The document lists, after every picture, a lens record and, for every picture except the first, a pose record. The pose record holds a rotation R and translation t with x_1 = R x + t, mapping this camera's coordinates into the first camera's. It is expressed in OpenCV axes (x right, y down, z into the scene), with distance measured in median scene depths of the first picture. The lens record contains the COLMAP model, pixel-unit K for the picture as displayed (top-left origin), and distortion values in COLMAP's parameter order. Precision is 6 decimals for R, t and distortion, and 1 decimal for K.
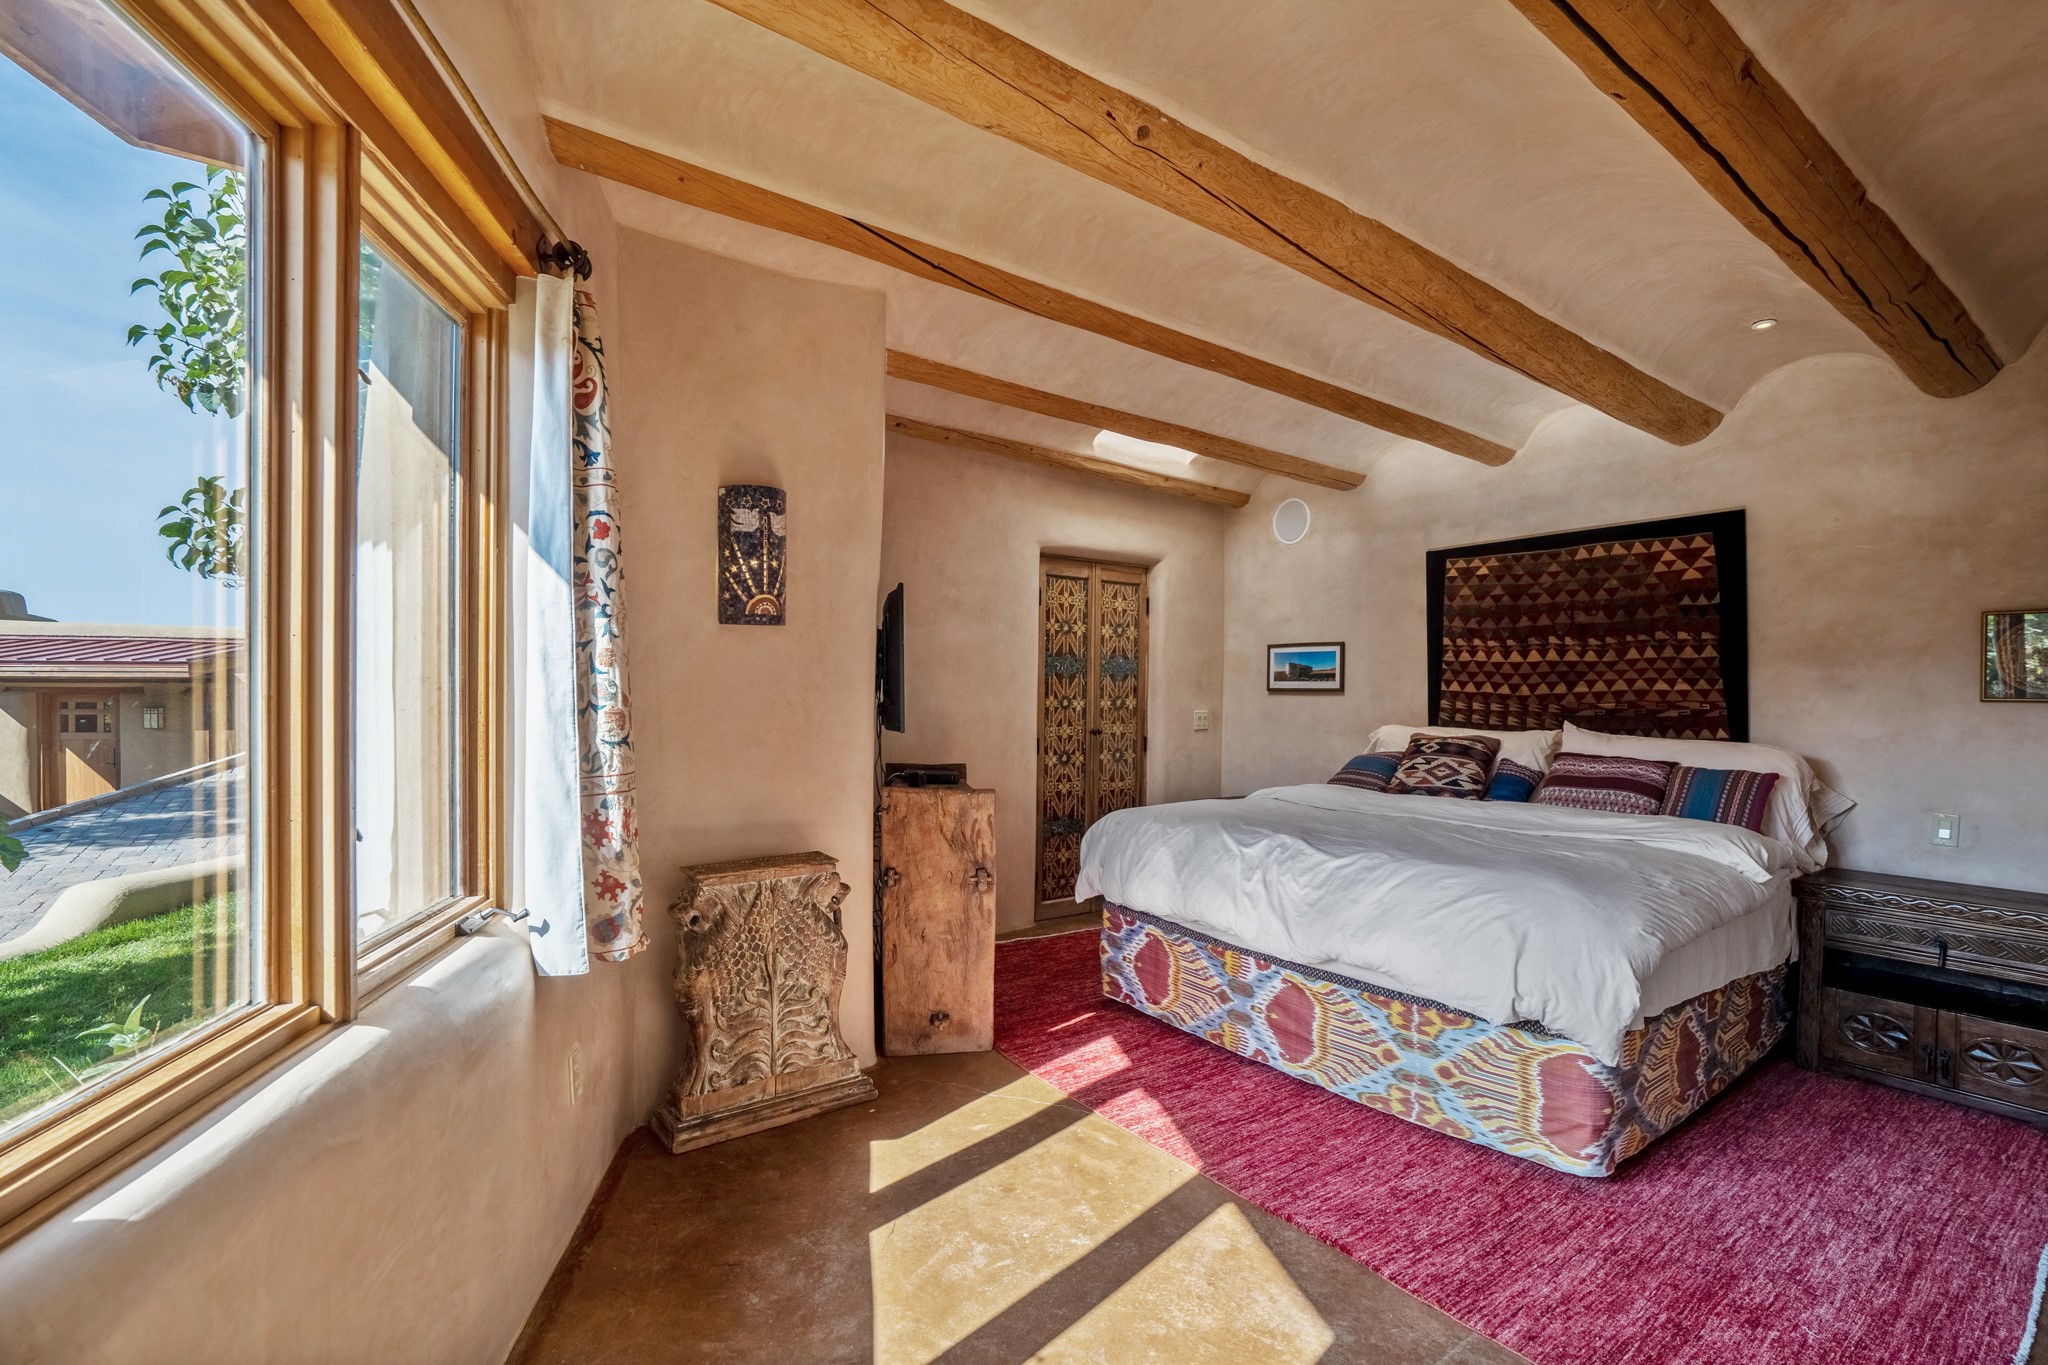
lens RADIAL K [[976.8, 0, 1038.6], [0, 976.8, 692.9], [0, 0, 1]] dist [-0.039992, 0.019718]
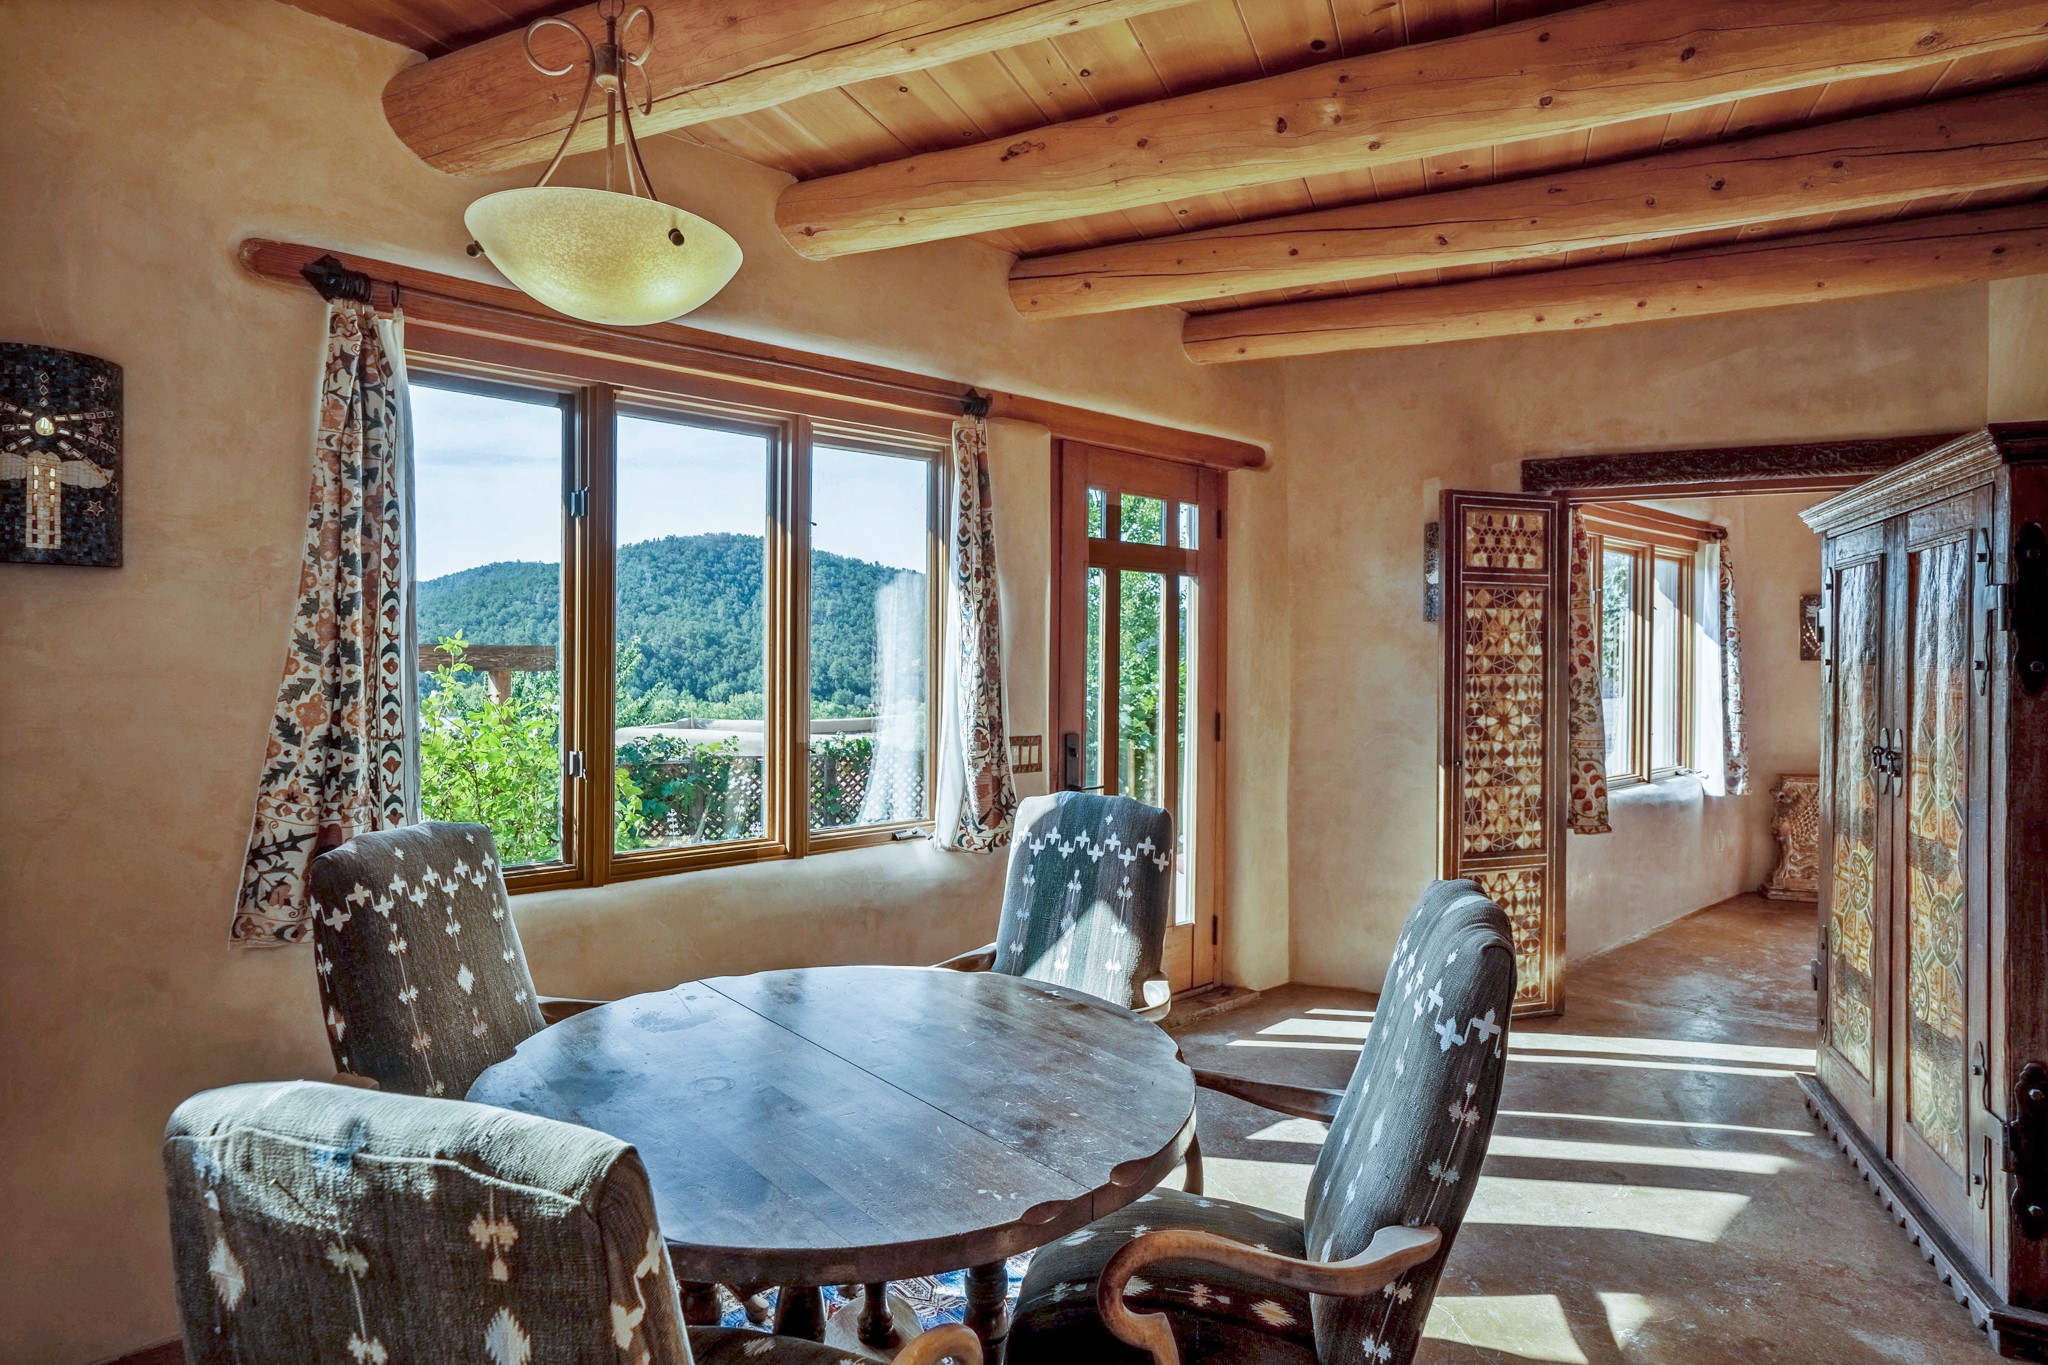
lens RADIAL K [[1018.5, 0, 1029.7], [0, 1018.5, 663.2], [0, 0, 1]] dist [-0.007598, -0.000504]
pose [[0.478353, 0.001702, -0.878166, 1.096655], [-0.007932, 0.999966, -0.002382, -0.064086], [0.878132, 0.008105, 0.478351, -2.071189]]
